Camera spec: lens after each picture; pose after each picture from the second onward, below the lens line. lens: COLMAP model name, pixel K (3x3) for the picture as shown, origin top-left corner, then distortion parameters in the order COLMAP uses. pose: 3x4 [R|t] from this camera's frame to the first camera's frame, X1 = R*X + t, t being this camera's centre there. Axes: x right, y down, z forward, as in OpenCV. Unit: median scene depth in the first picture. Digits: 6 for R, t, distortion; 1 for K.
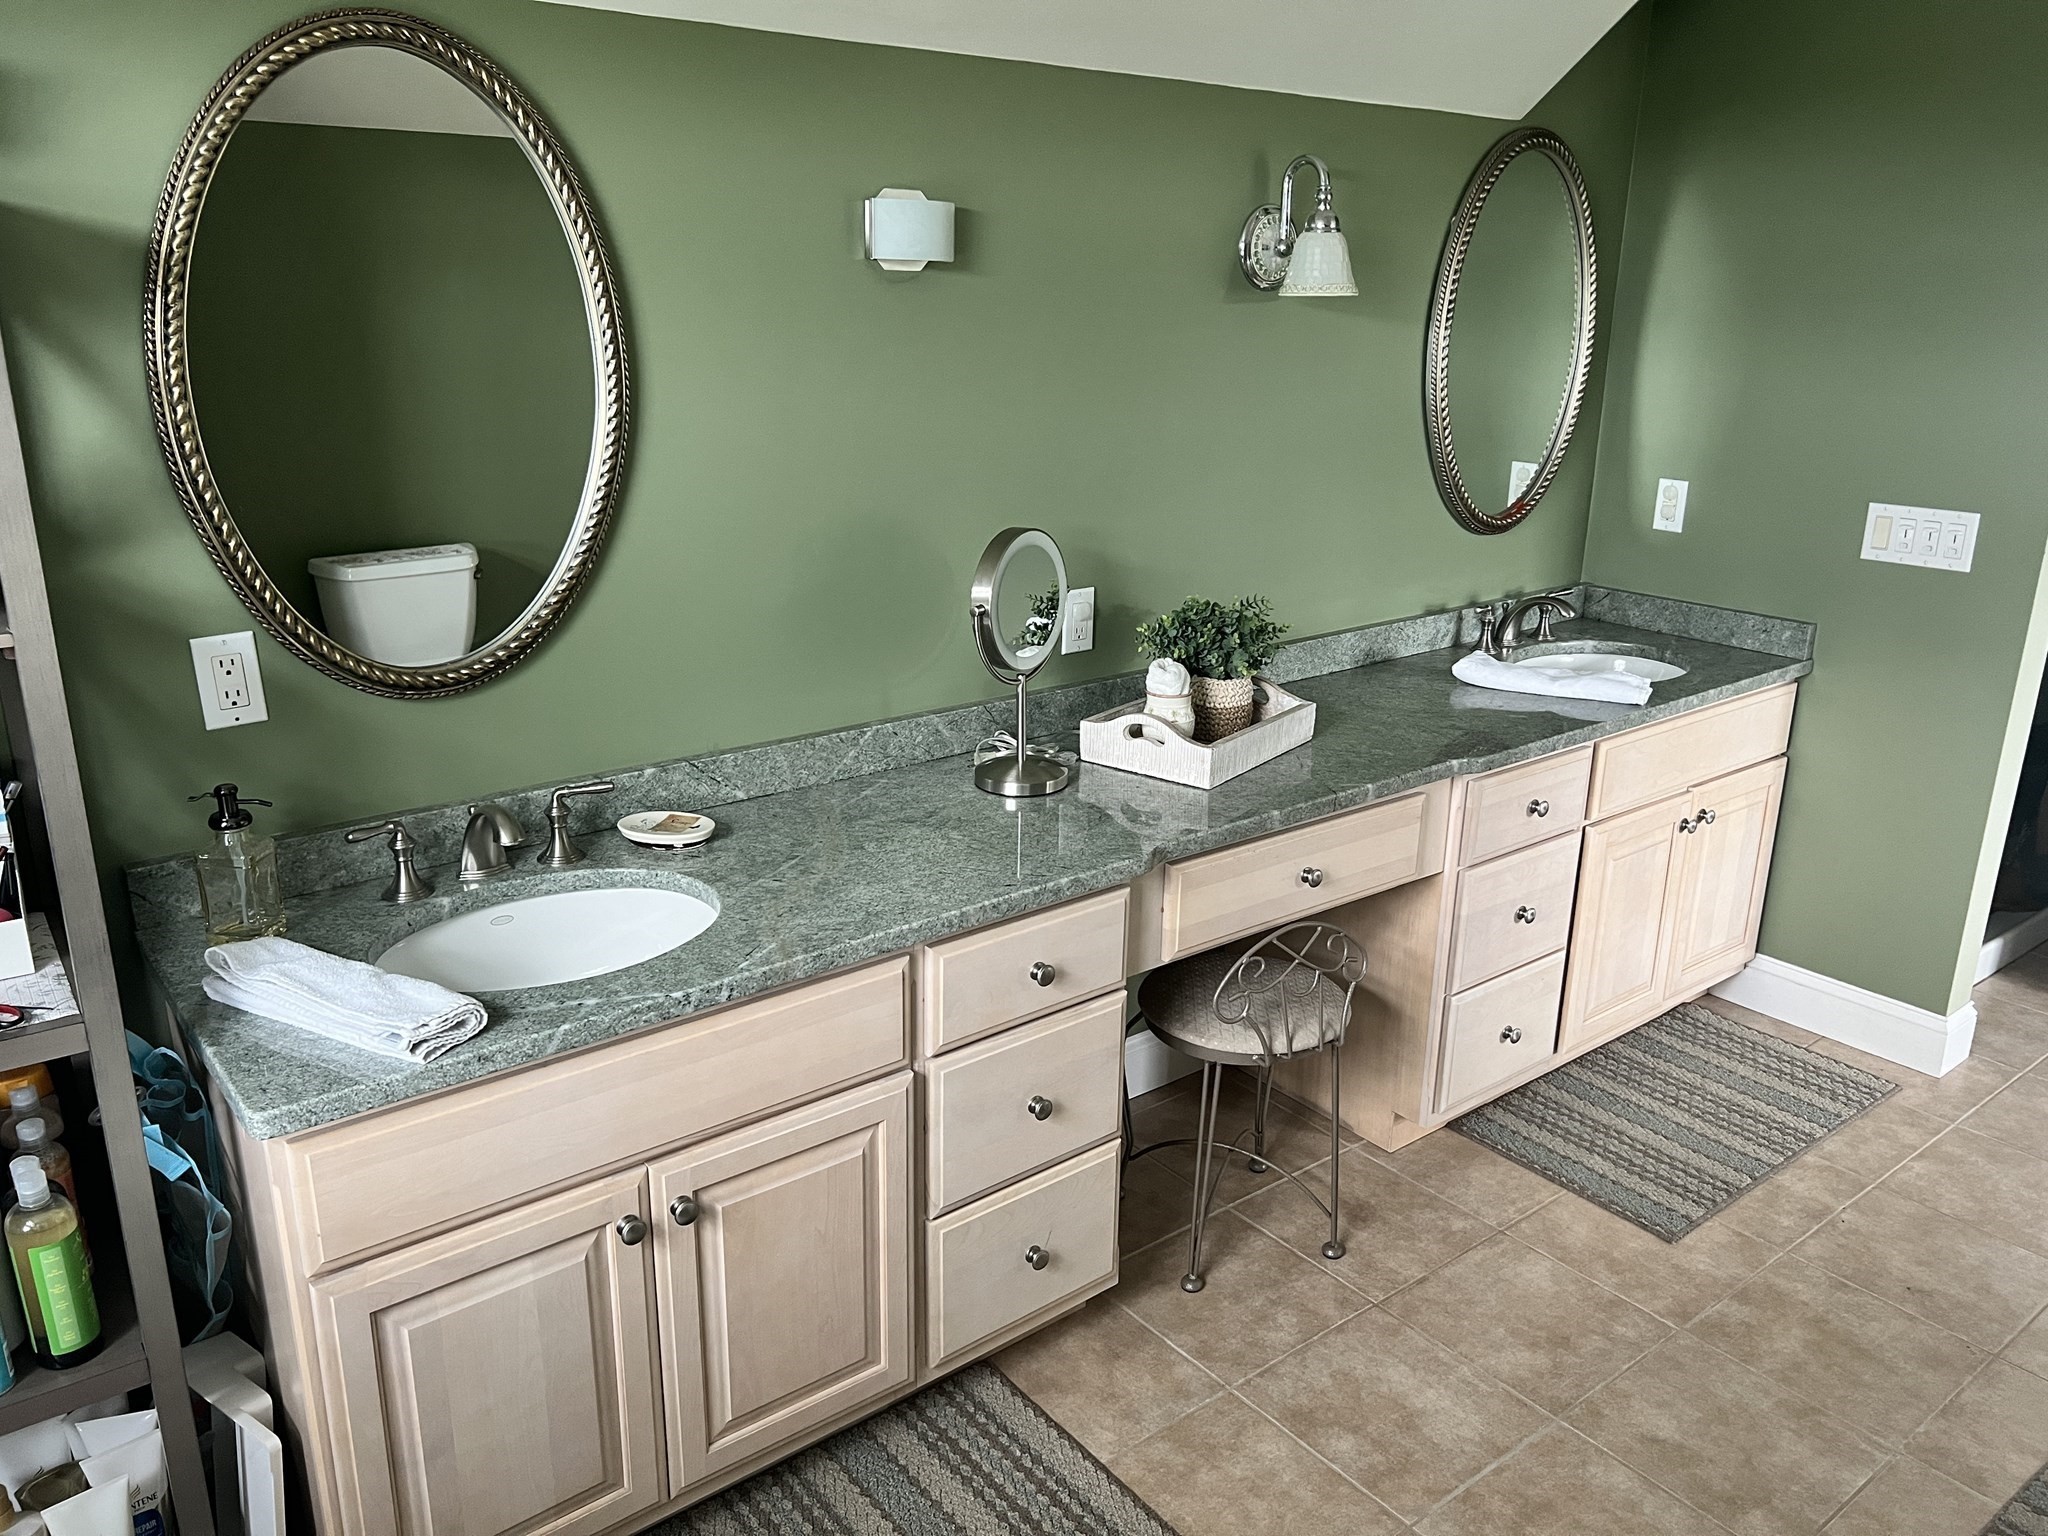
lens RADIAL K [[1547.8, 0, 1023.0], [0, 1547.8, 765.9], [0, 0, 1]] dist [0.002039, -0.003689]
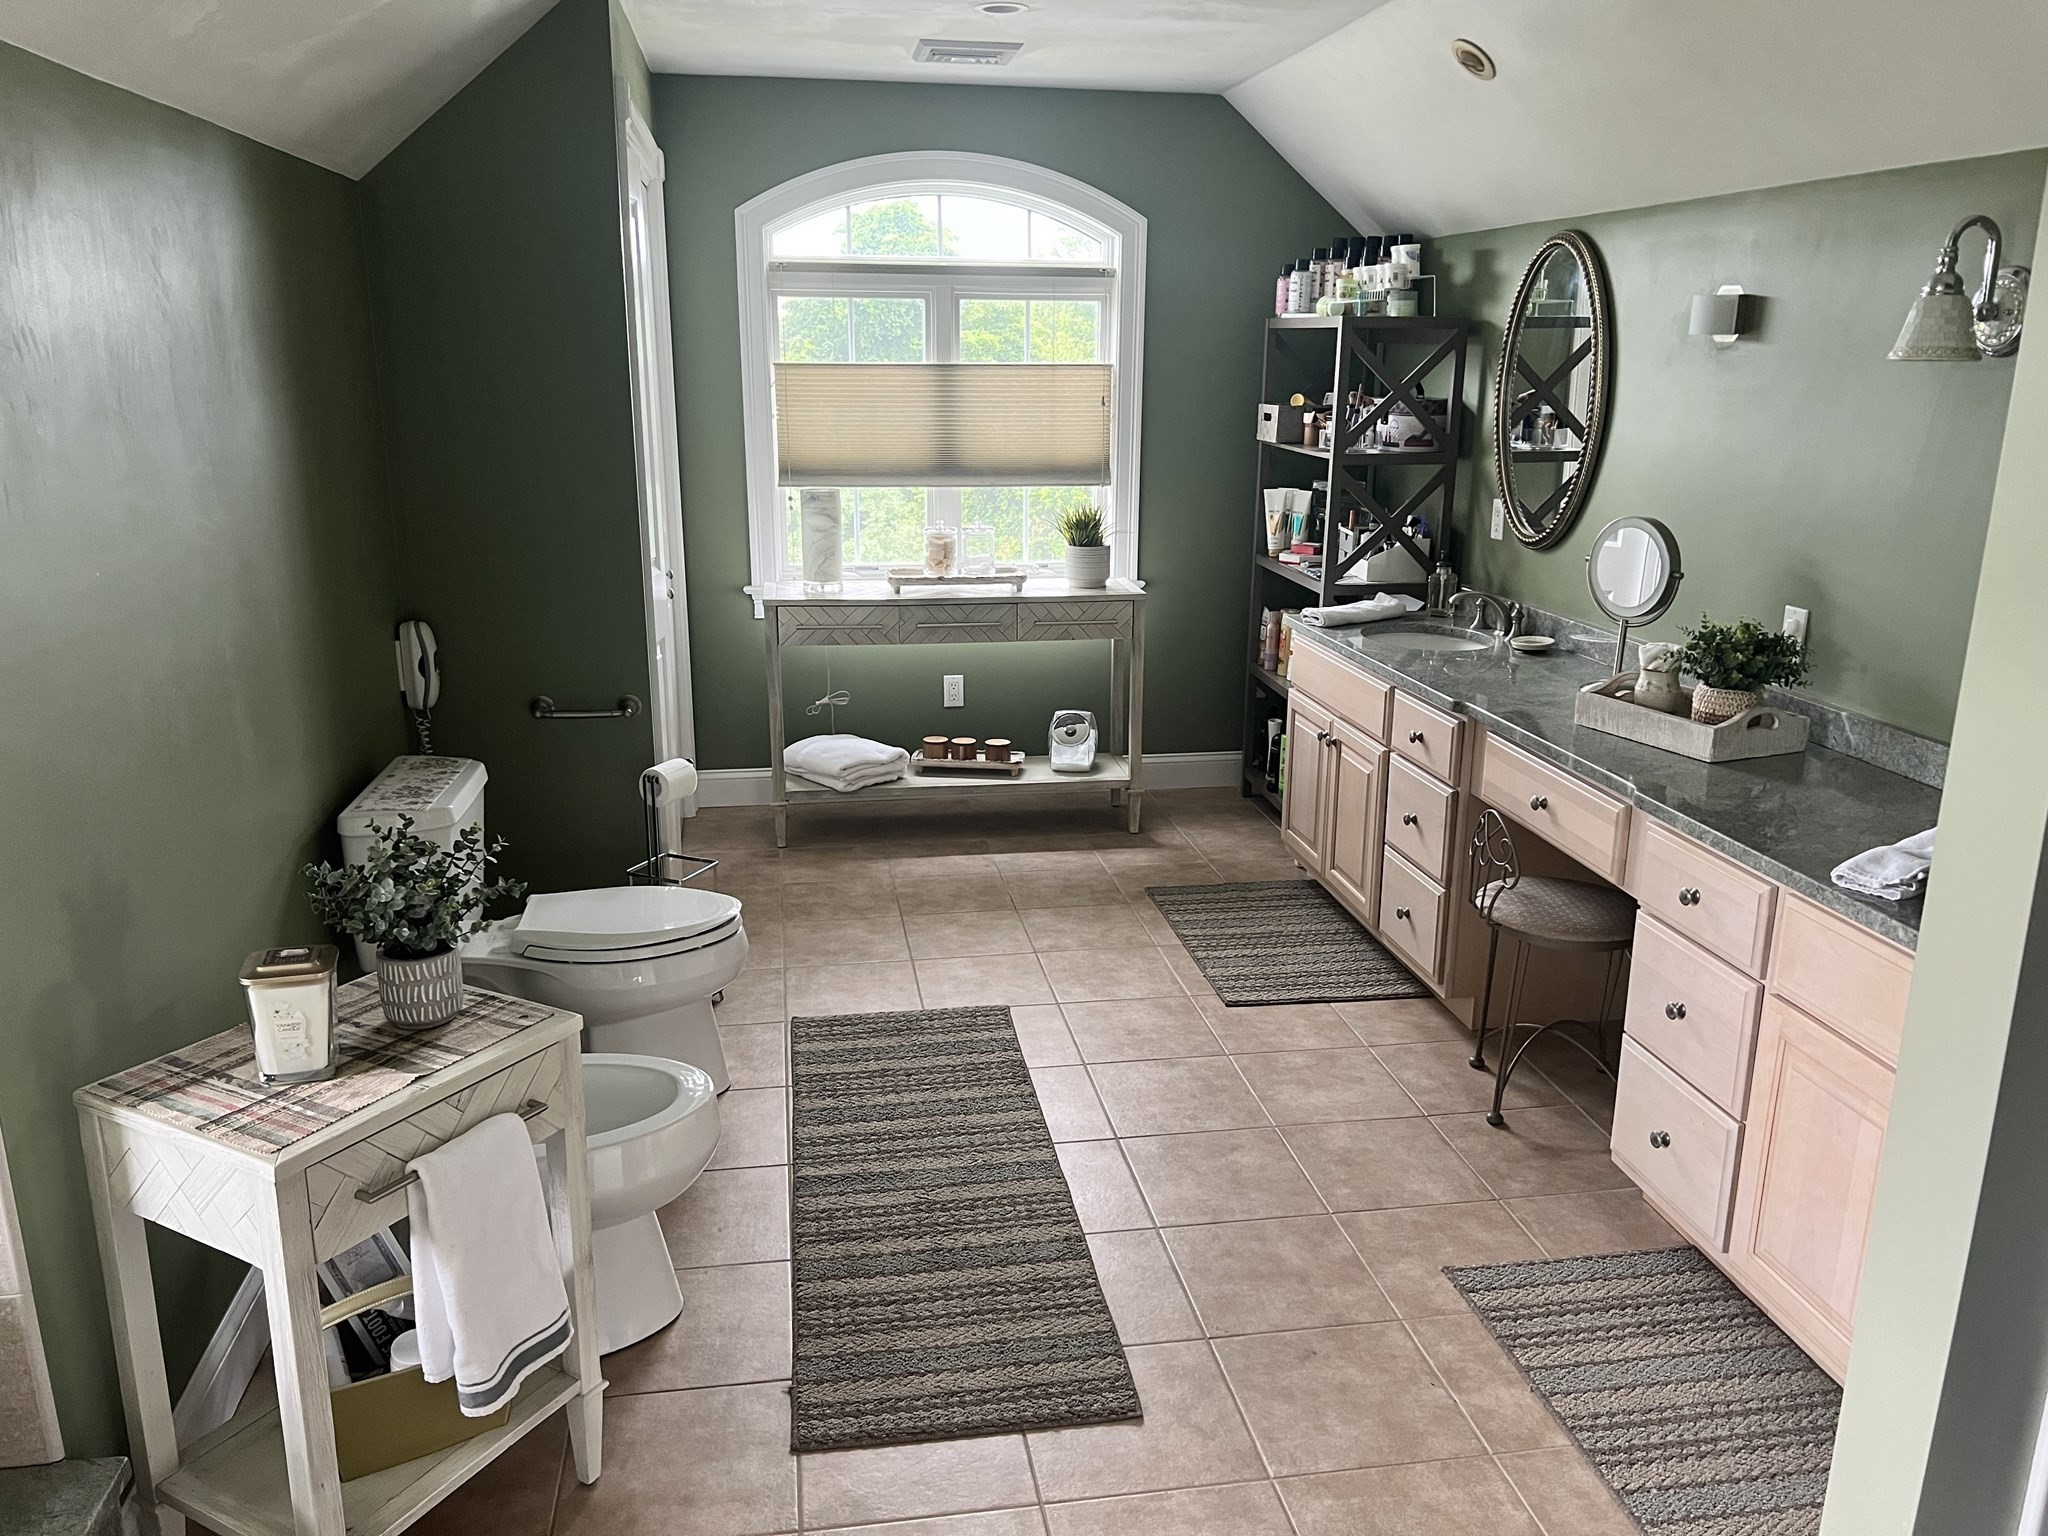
lens RADIAL K [[1547.8, 0, 1023.7], [0, 1547.8, 767.3], [0, 0, 1]] dist [0.002039, -0.003689]
pose [[-0.481688, 0.216297, -0.849231, 1.321187], [-0.274979, 0.882815, 0.380820, -0.291327], [0.832084, 0.416957, -0.365764, 0.984147]]
